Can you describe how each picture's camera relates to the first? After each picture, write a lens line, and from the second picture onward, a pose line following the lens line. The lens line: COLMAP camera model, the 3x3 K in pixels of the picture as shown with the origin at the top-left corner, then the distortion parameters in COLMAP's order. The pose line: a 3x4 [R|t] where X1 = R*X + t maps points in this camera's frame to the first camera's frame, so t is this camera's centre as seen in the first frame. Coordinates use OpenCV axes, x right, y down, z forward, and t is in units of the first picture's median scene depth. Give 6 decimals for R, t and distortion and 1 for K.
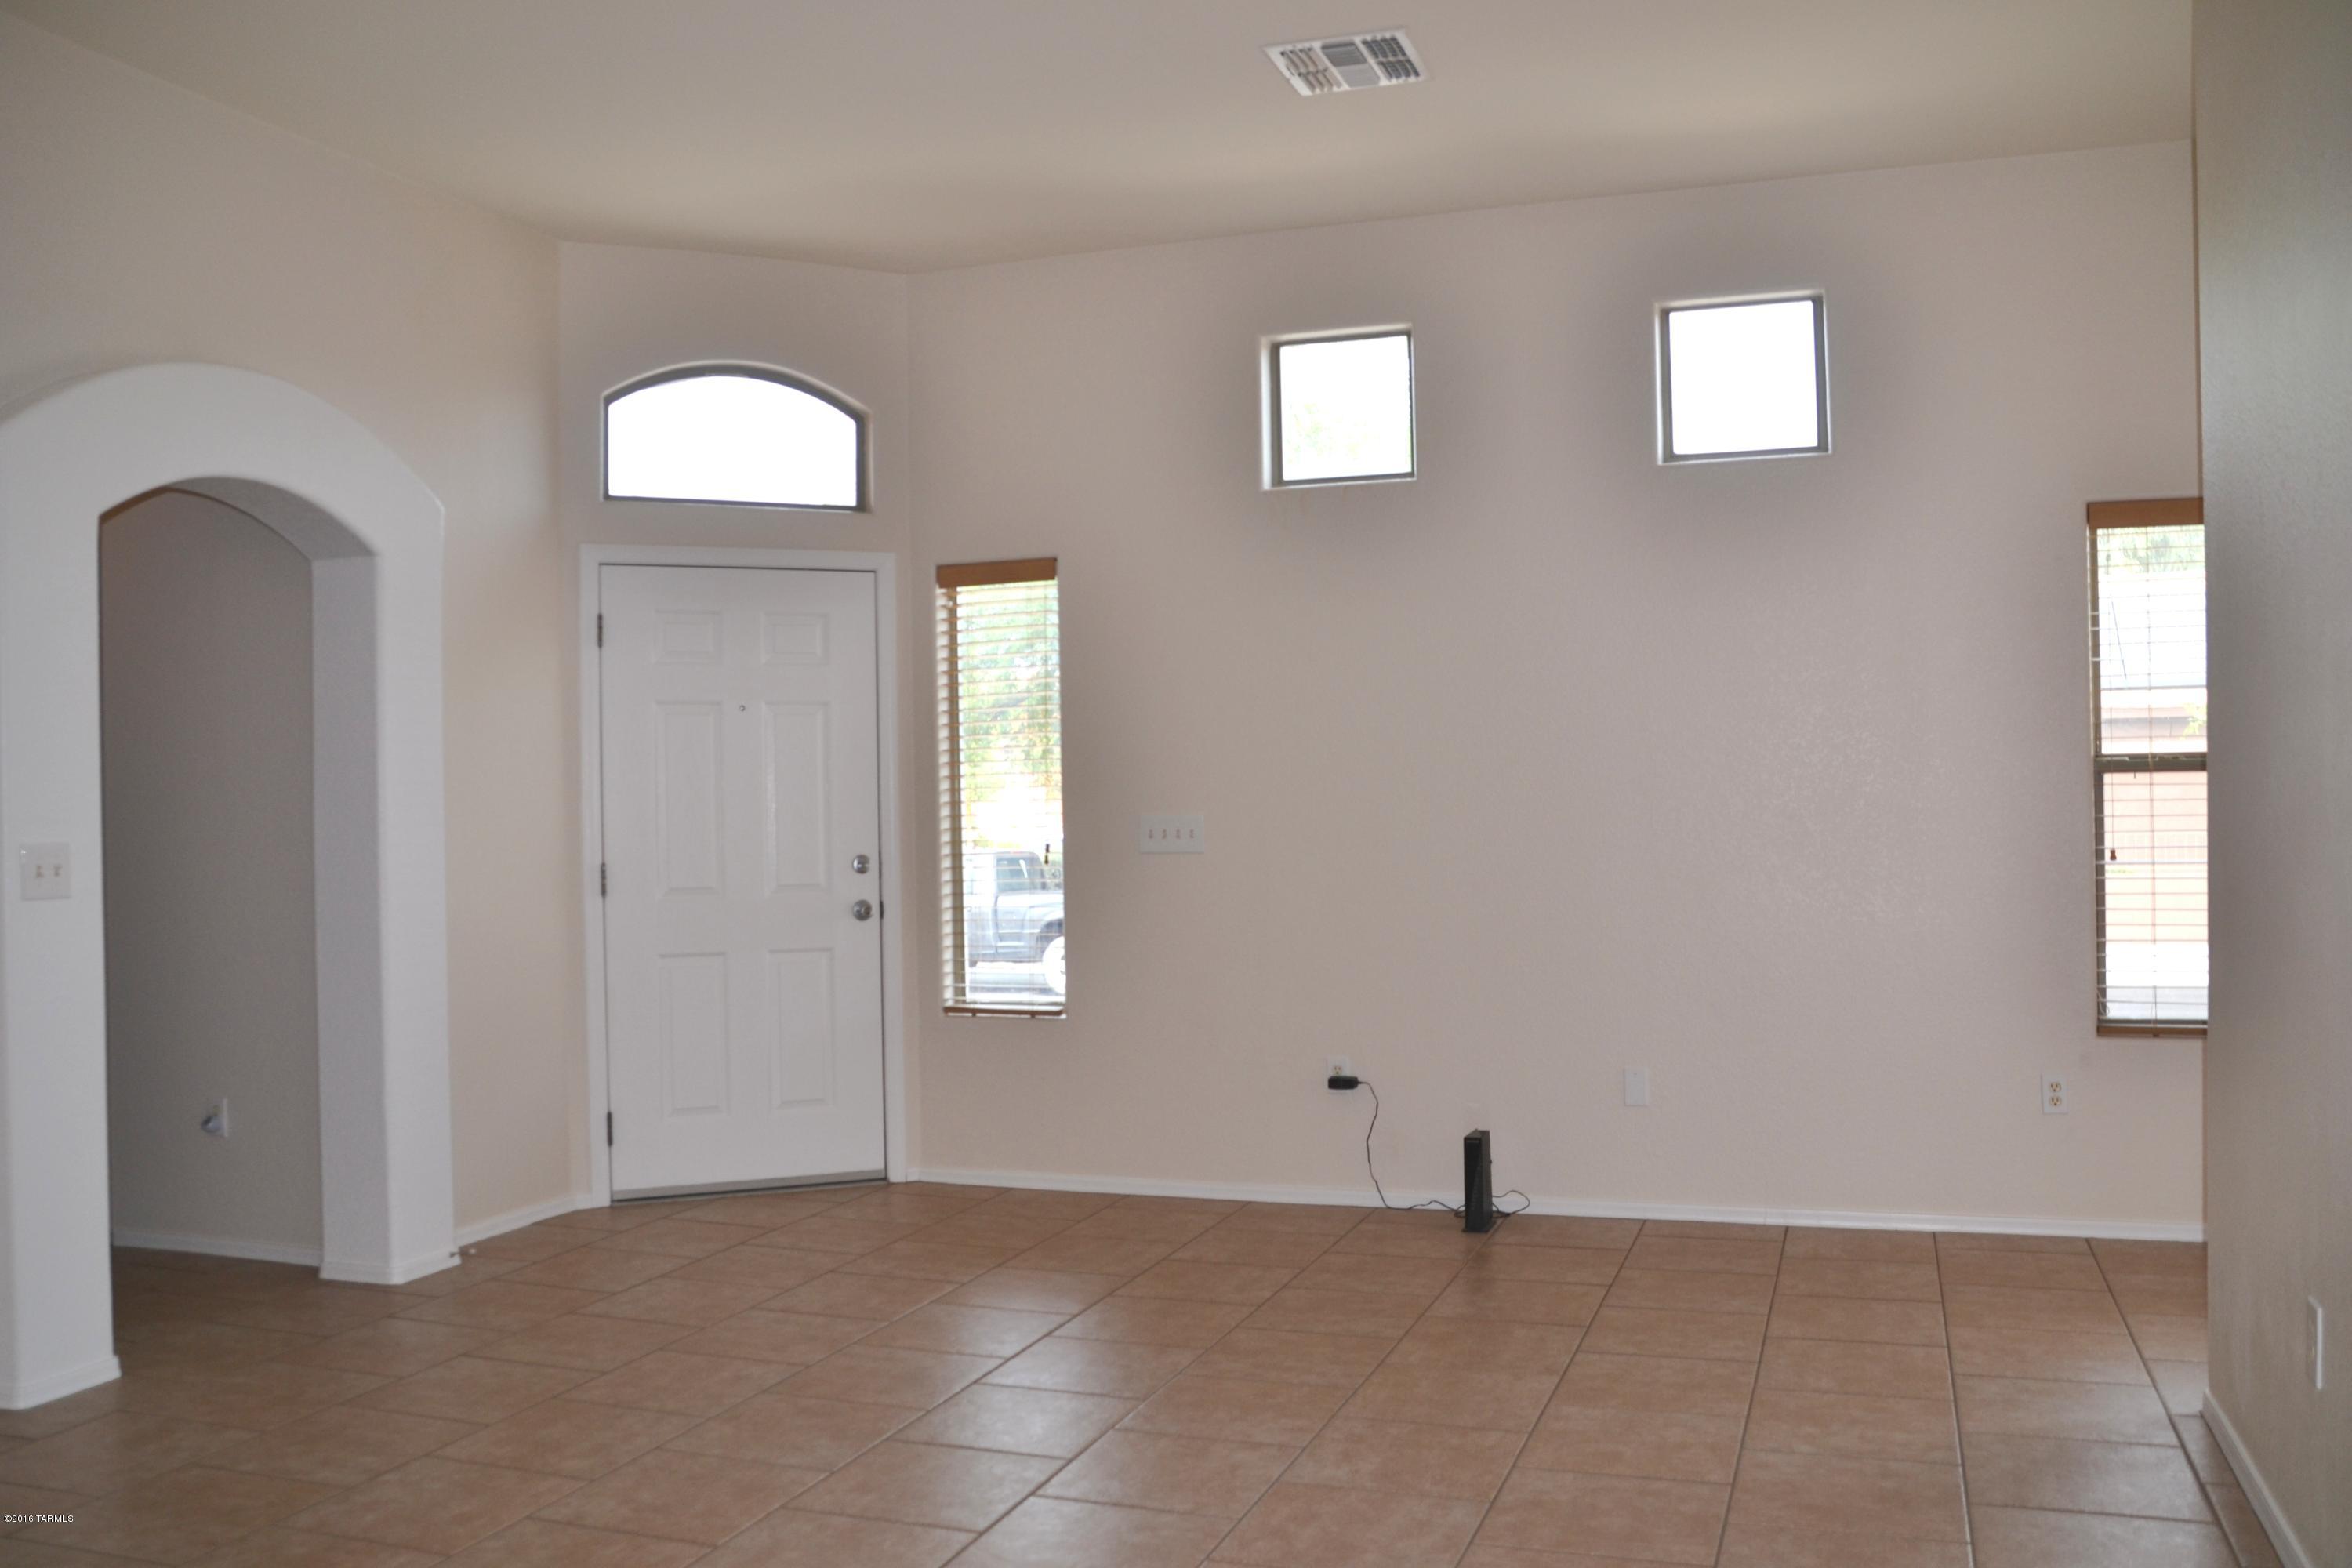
lens RADIAL K [[1964.4, 0, 1175.8], [0, 1964.4, 822.0], [0, 0, 1]] dist [-0.120950, 0.001870]
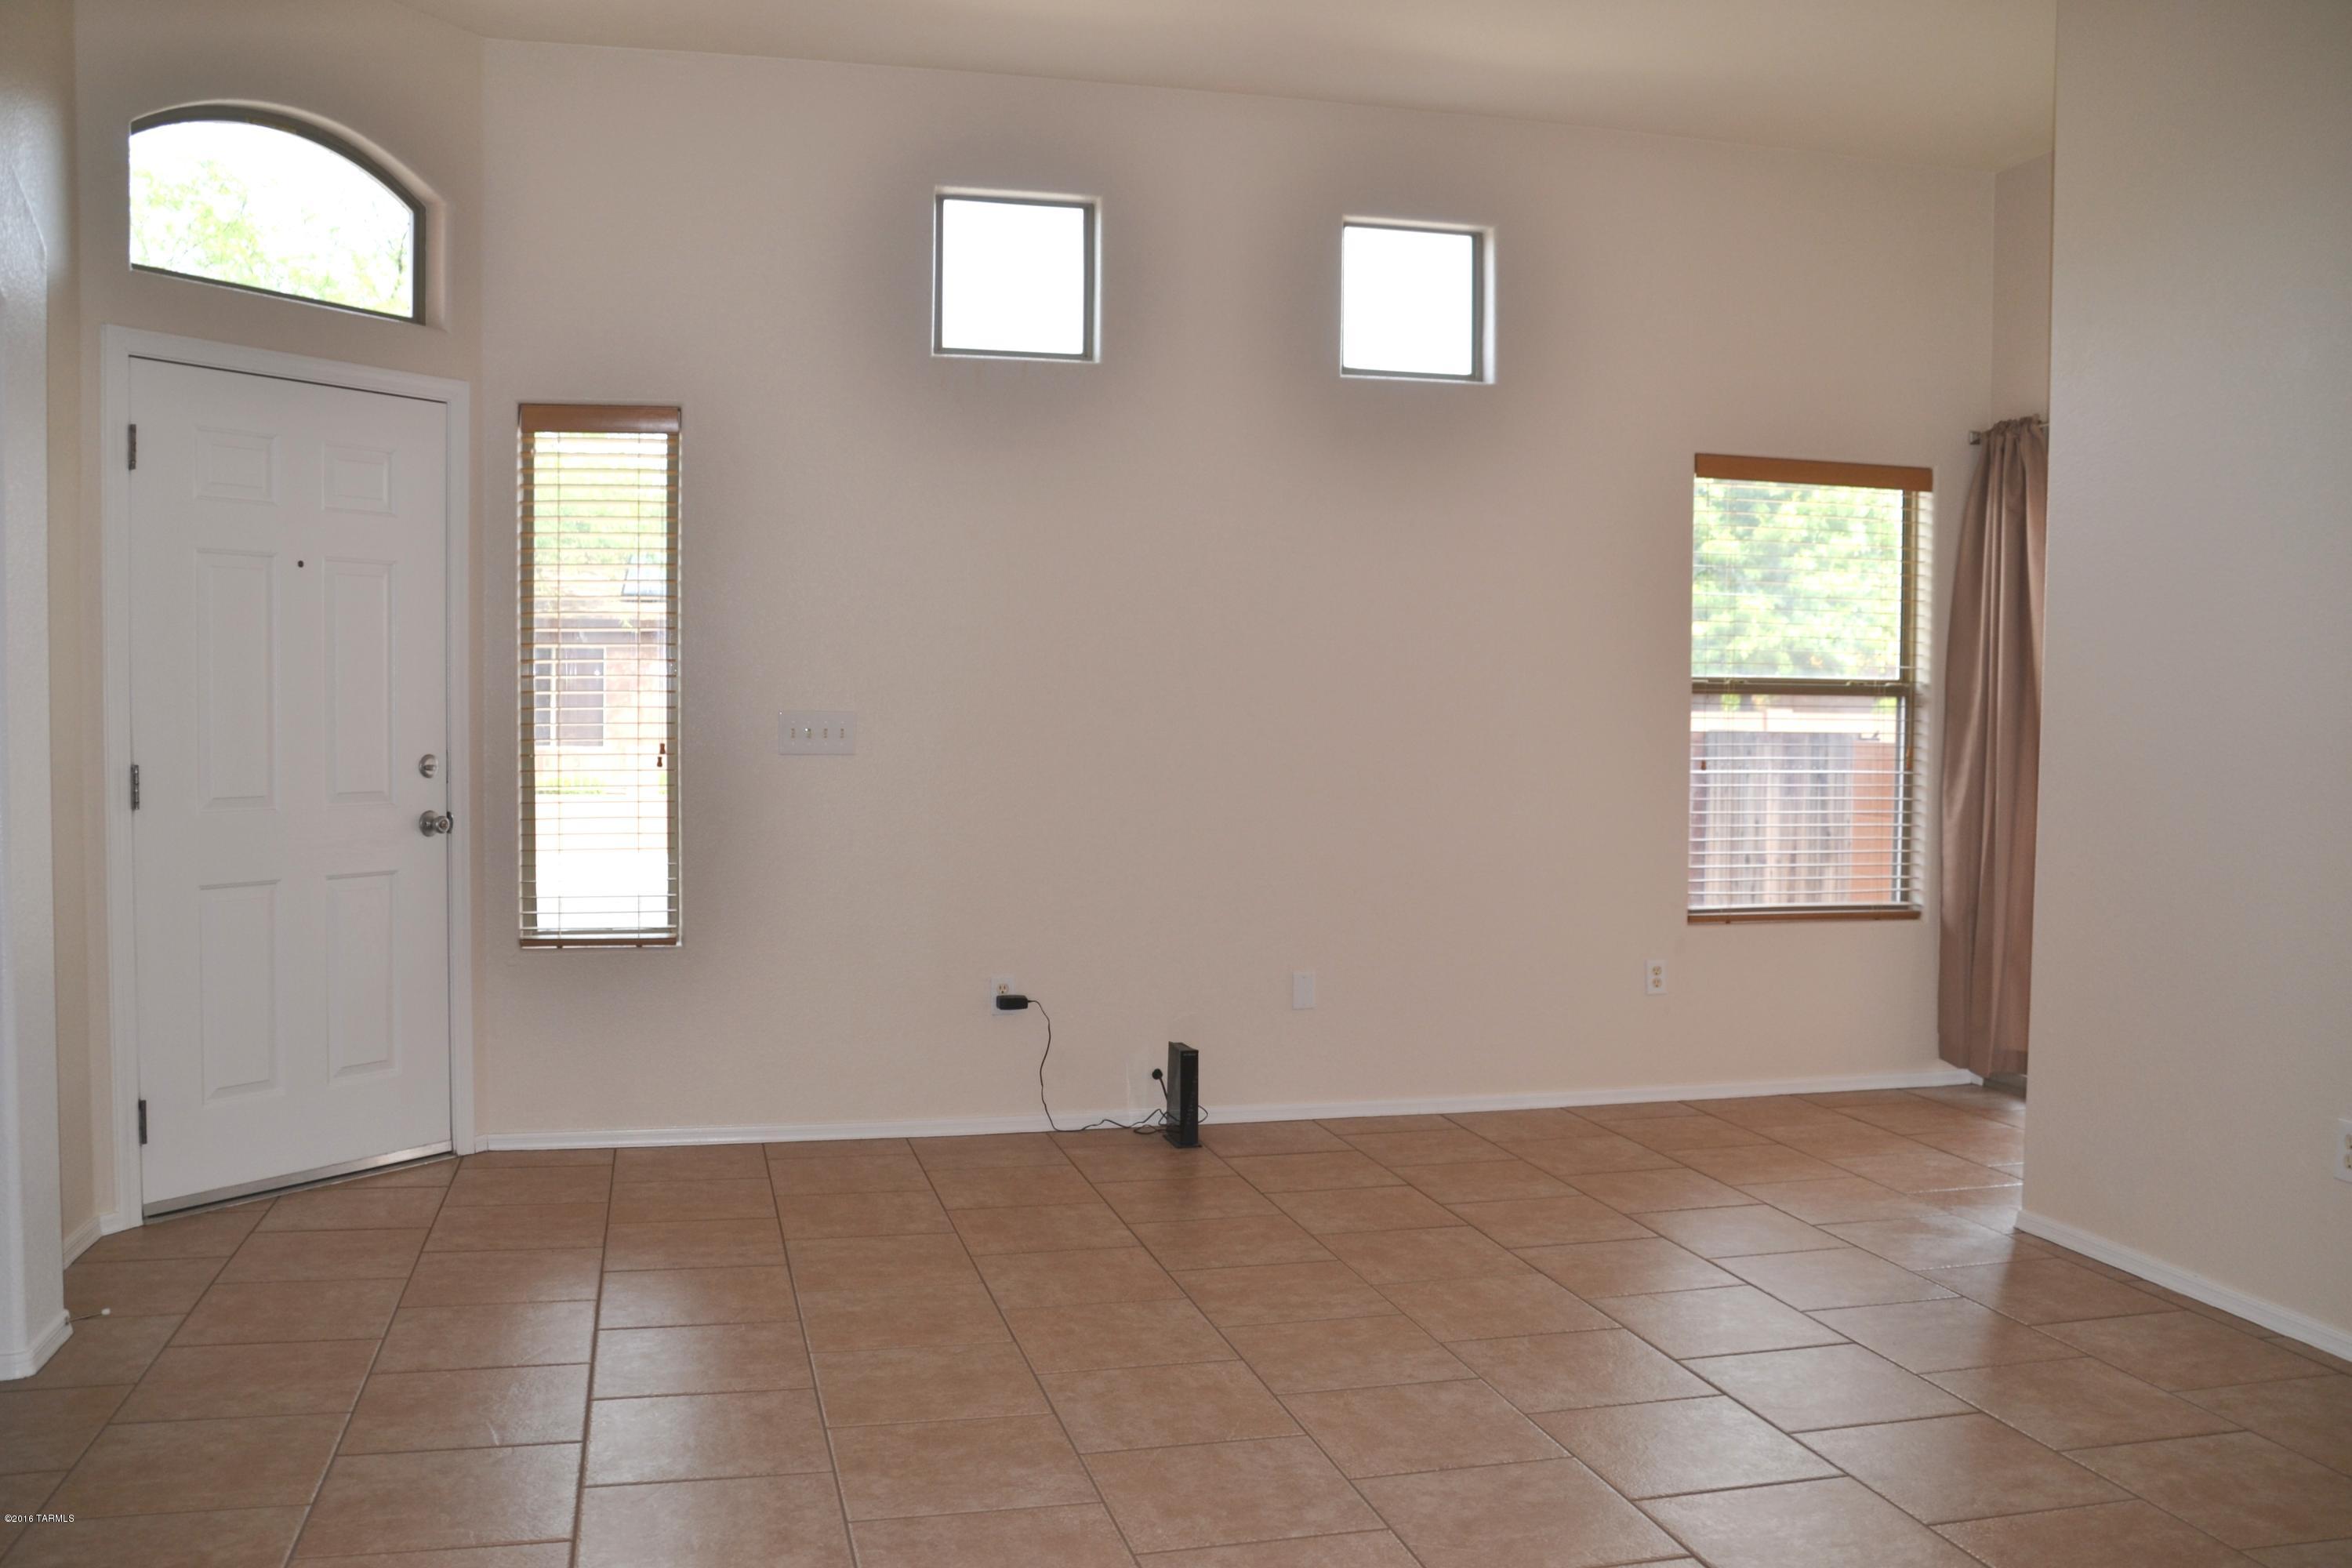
lens RADIAL K [[1998.8, 0, 1176.0], [0, 1998.8, 784.0], [0, 0, 1]] dist [-0.111045, 0.003069]
pose [[0.828902, -0.001374, 0.559392, -0.384141], [-0.018814, 0.999363, 0.030334, -0.001465], [-0.559077, -0.035668, 0.828348, 0.172017]]
